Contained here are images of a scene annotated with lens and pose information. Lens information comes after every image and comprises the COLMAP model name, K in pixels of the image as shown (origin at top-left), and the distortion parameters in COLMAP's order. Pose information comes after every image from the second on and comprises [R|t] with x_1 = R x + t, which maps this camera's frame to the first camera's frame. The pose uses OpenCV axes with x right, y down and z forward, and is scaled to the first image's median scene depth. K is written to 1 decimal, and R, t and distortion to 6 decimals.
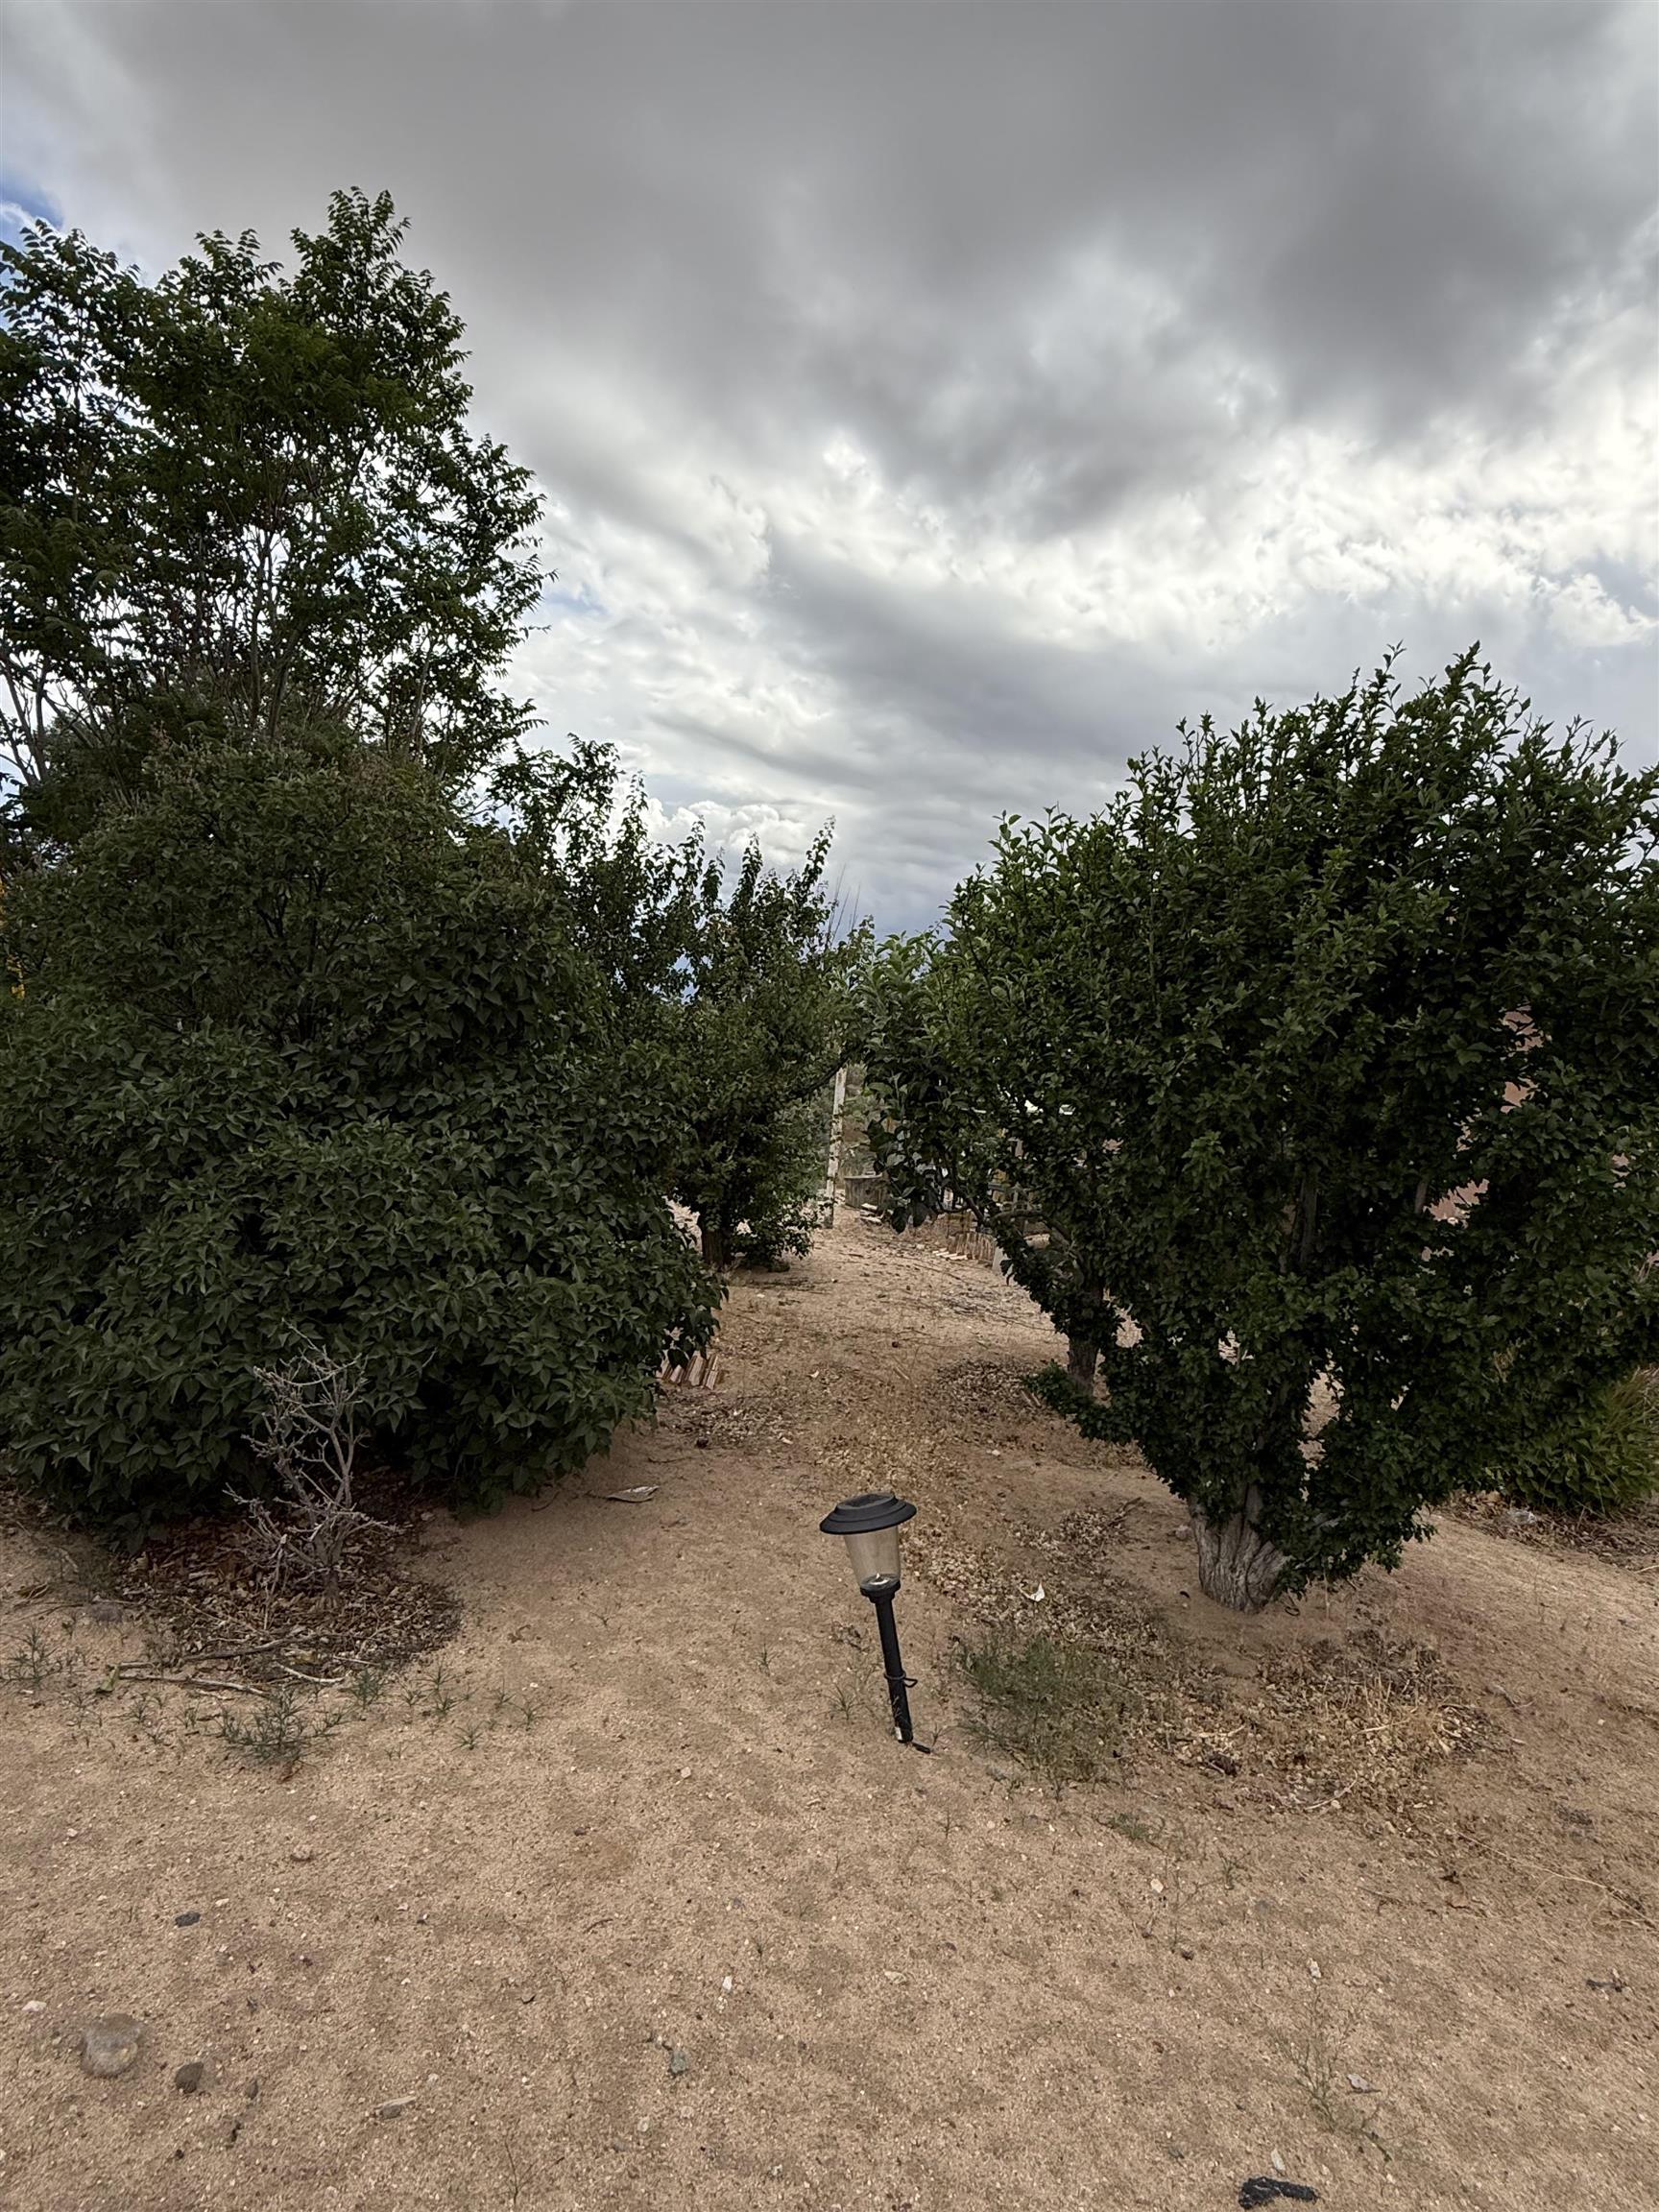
lens RADIAL K [[1183.3, 0, 829.5], [0, 1183.3, 1106.0], [0, 0, 1]] dist [-0.003480, 0.001725]
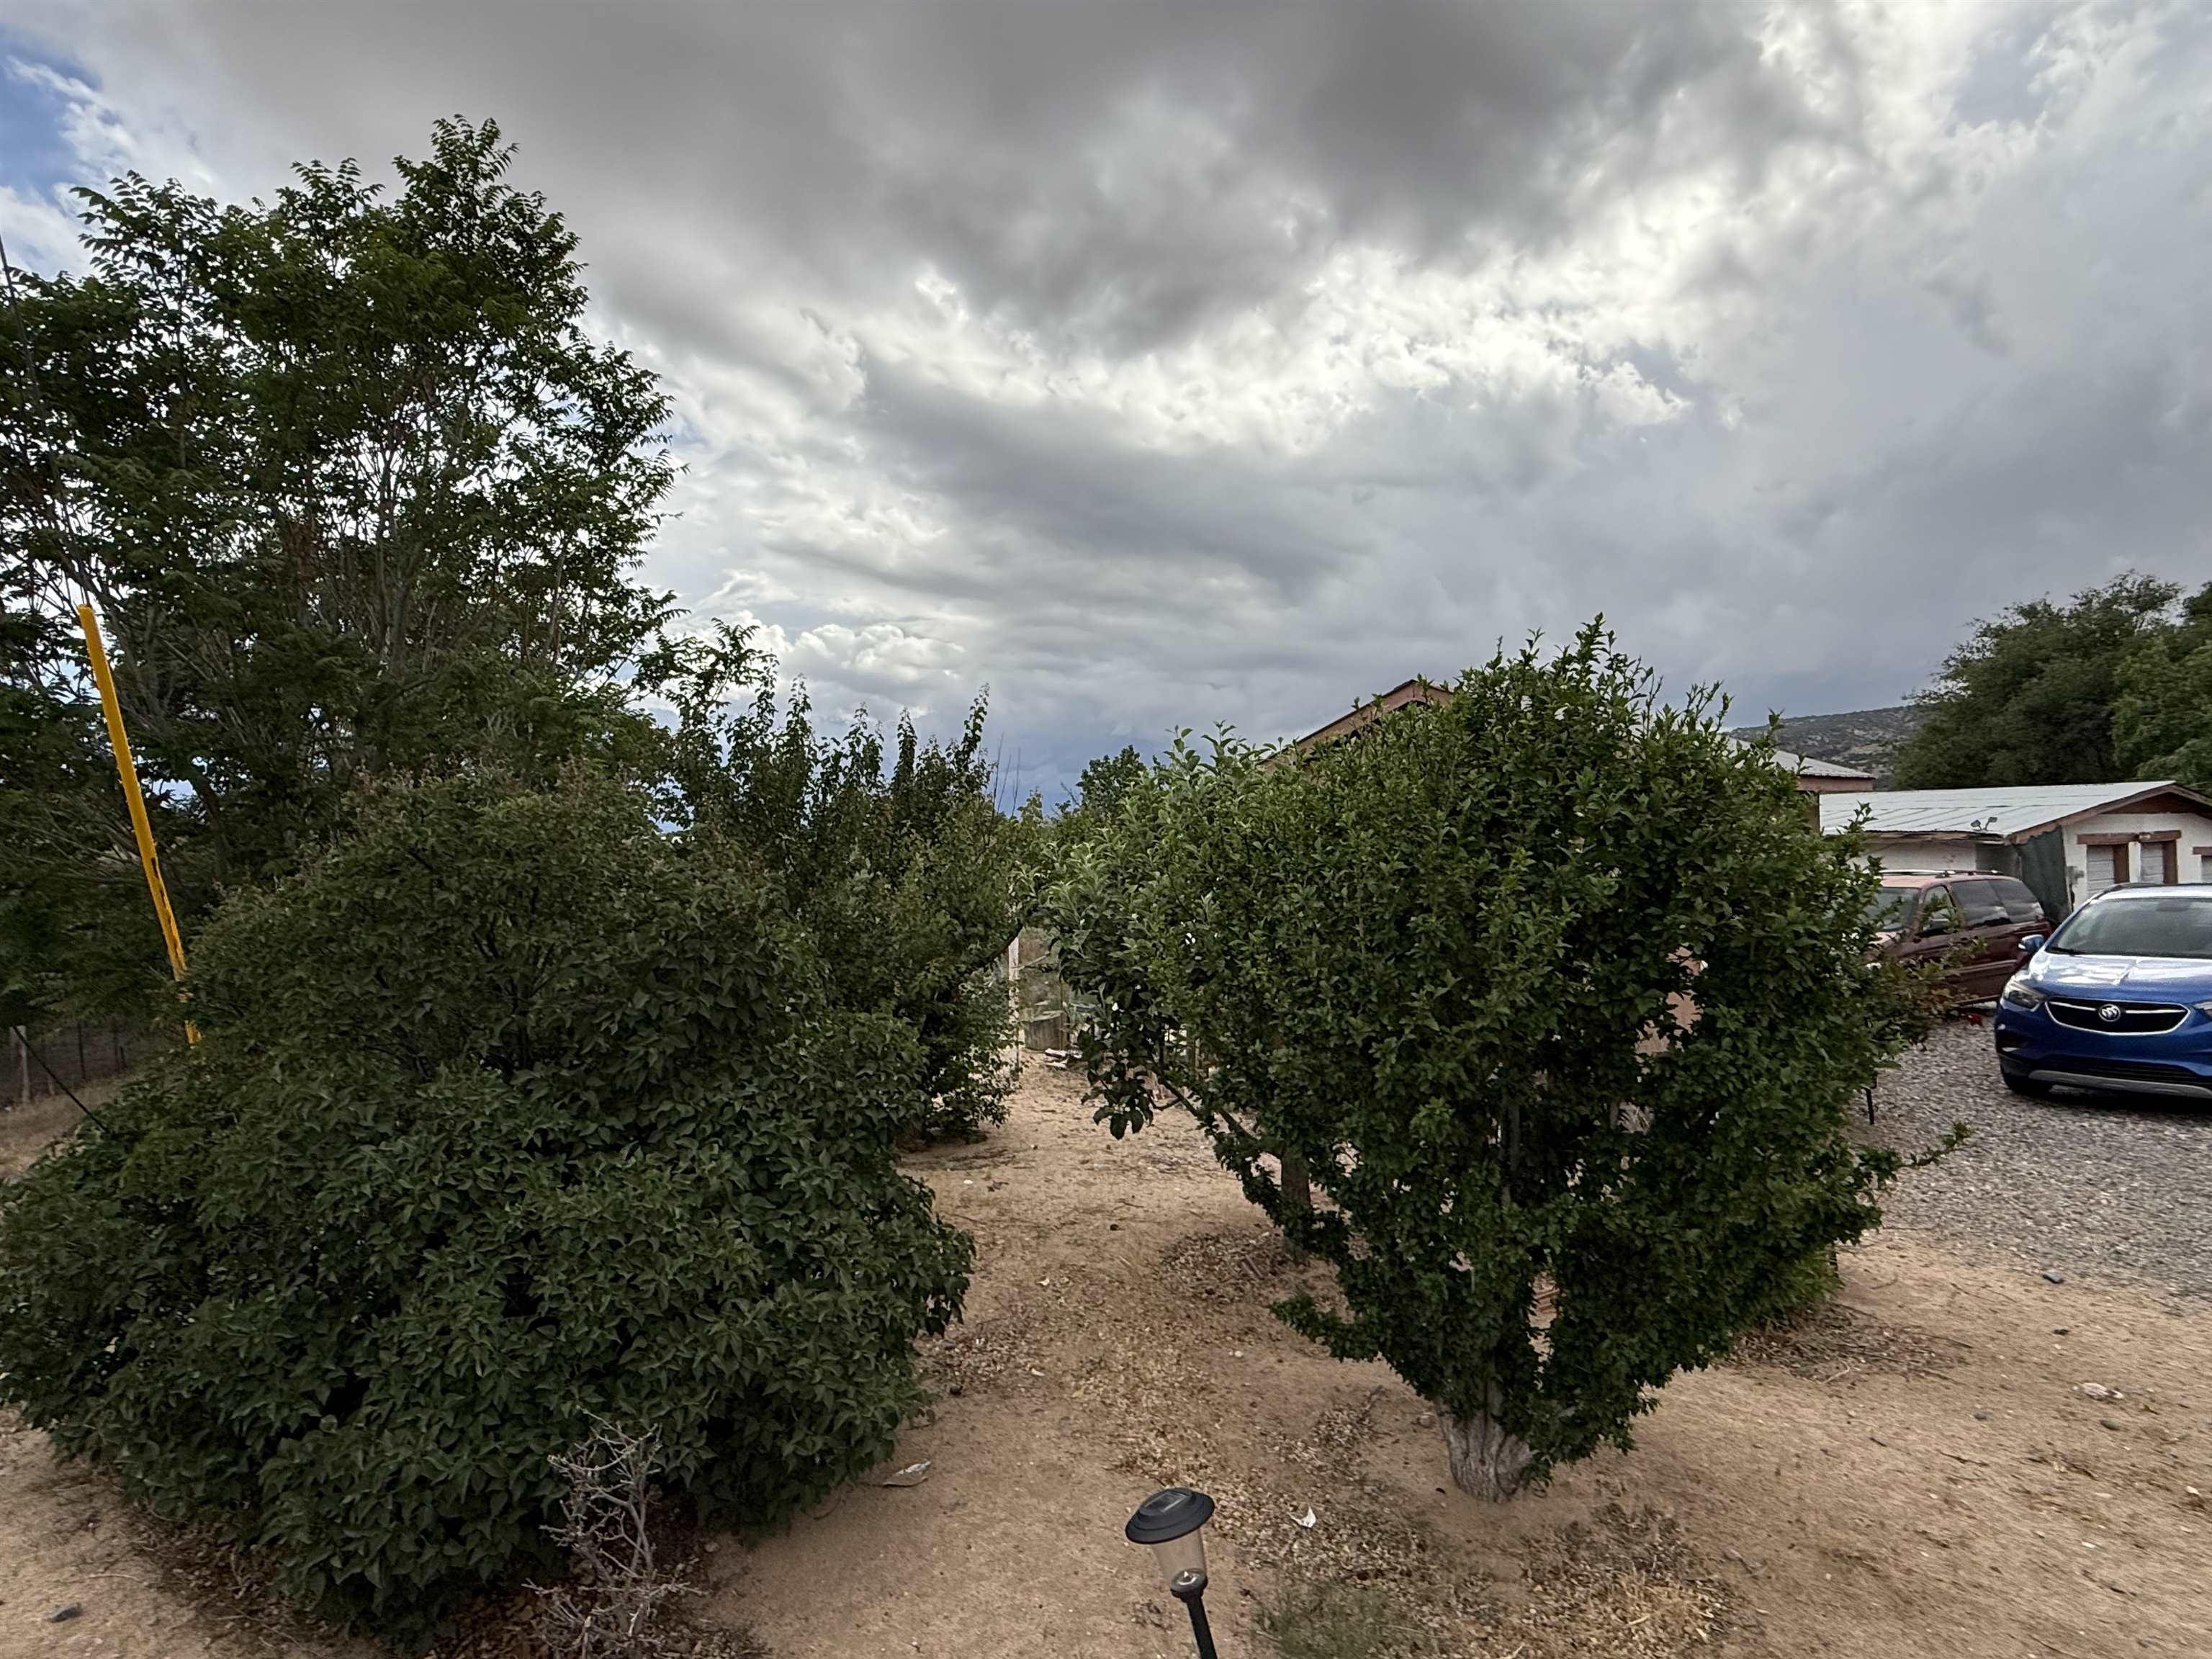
lens RADIAL K [[1183.3, 0, 1109.7], [0, 1183.3, 838.8], [0, 0, 1]] dist [-0.003480, 0.001725]
pose [[0.989251, -0.092999, 0.112840, -0.058065], [0.099554, 0.993571, -0.053906, -0.140139], [-0.107102, 0.064560, 0.992150, -0.054857]]
